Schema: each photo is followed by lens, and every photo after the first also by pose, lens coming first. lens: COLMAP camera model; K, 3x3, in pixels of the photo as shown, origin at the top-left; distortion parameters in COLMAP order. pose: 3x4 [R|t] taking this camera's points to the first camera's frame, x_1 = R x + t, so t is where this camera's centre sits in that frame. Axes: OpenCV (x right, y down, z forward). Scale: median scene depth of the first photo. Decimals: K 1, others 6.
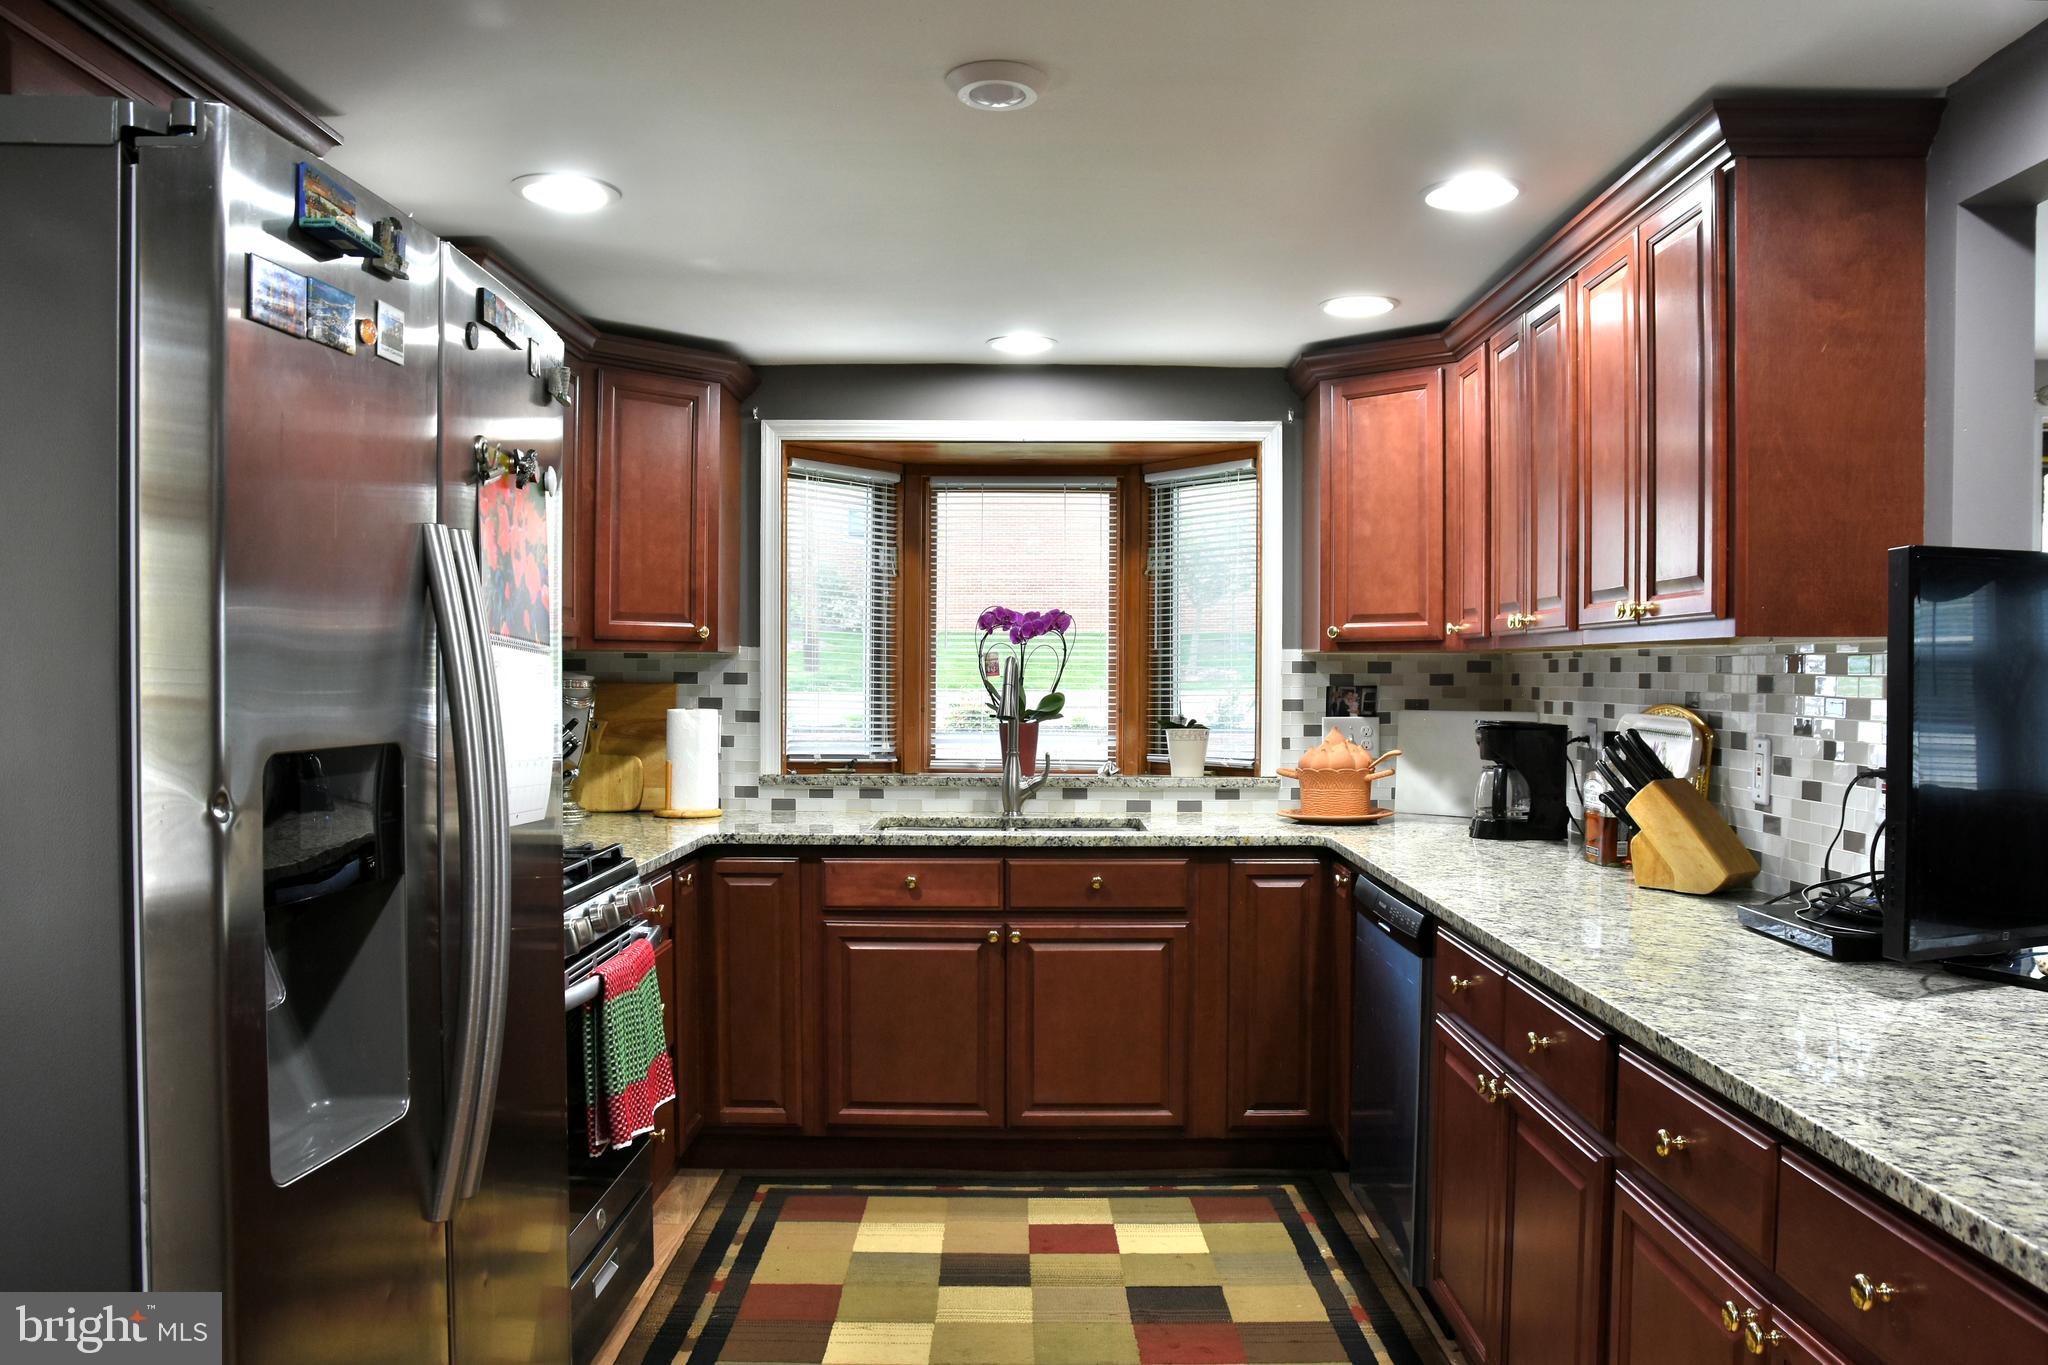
lens RADIAL K [[1570.2, 0, 1024.0], [0, 1570.2, 682.5], [0, 0, 1]] dist [-0.072200, 0.001525]
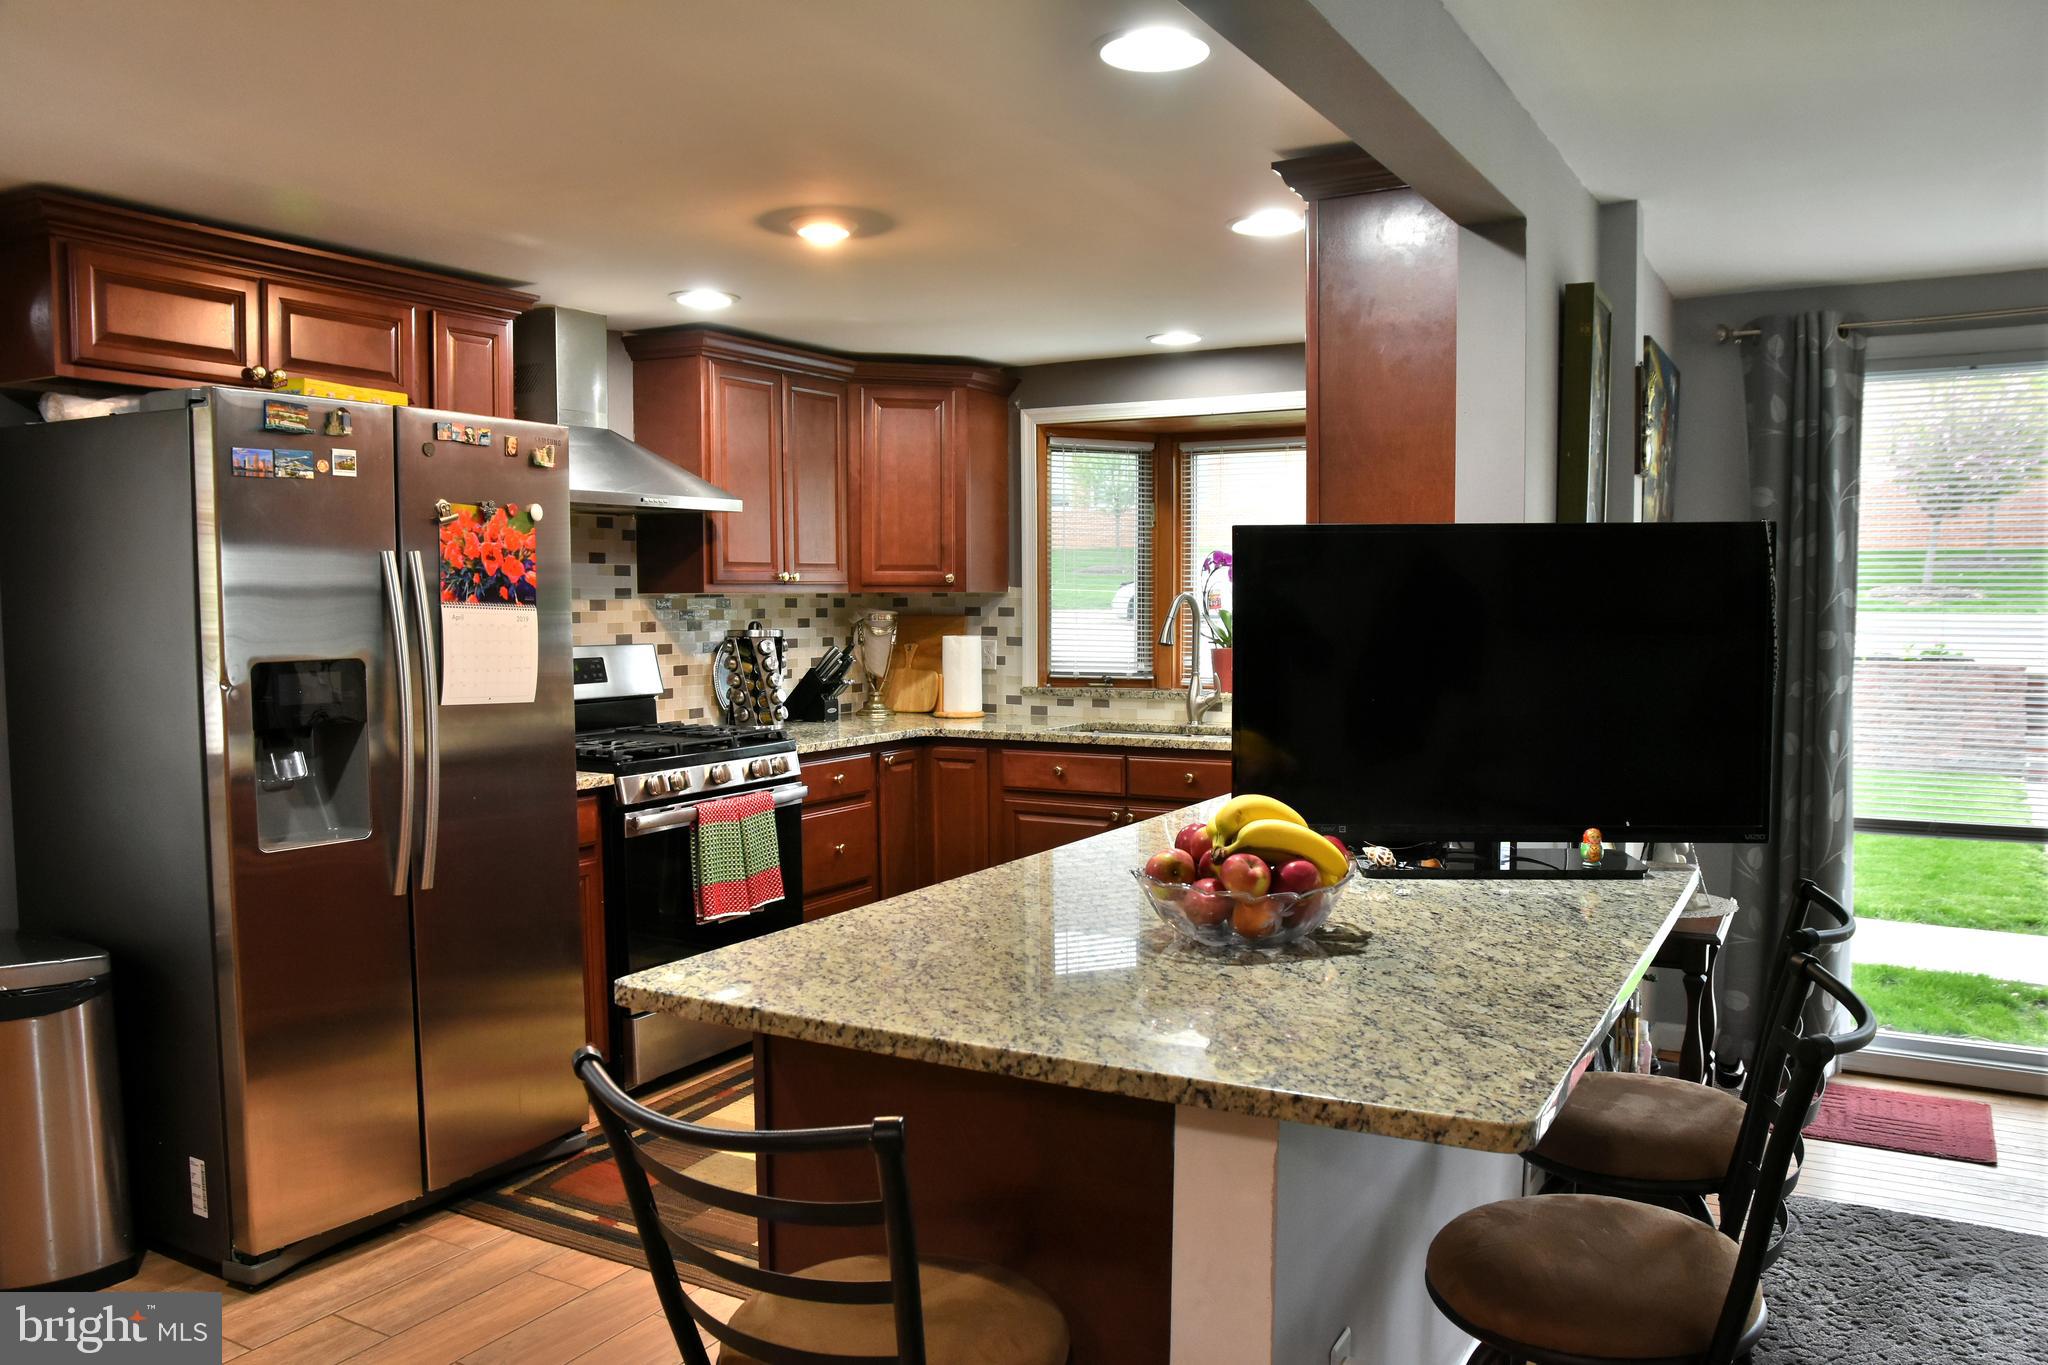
lens RADIAL K [[1570.2, 0, 1024.0], [0, 1570.2, 682.5], [0, 0, 1]] dist [-0.072200, 0.001525]
pose [[0.872988, 0.020447, -0.487313, 0.465486], [0.004181, 0.998770, 0.049398, -0.008446], [0.487724, -0.045161, 0.871829, -0.124357]]
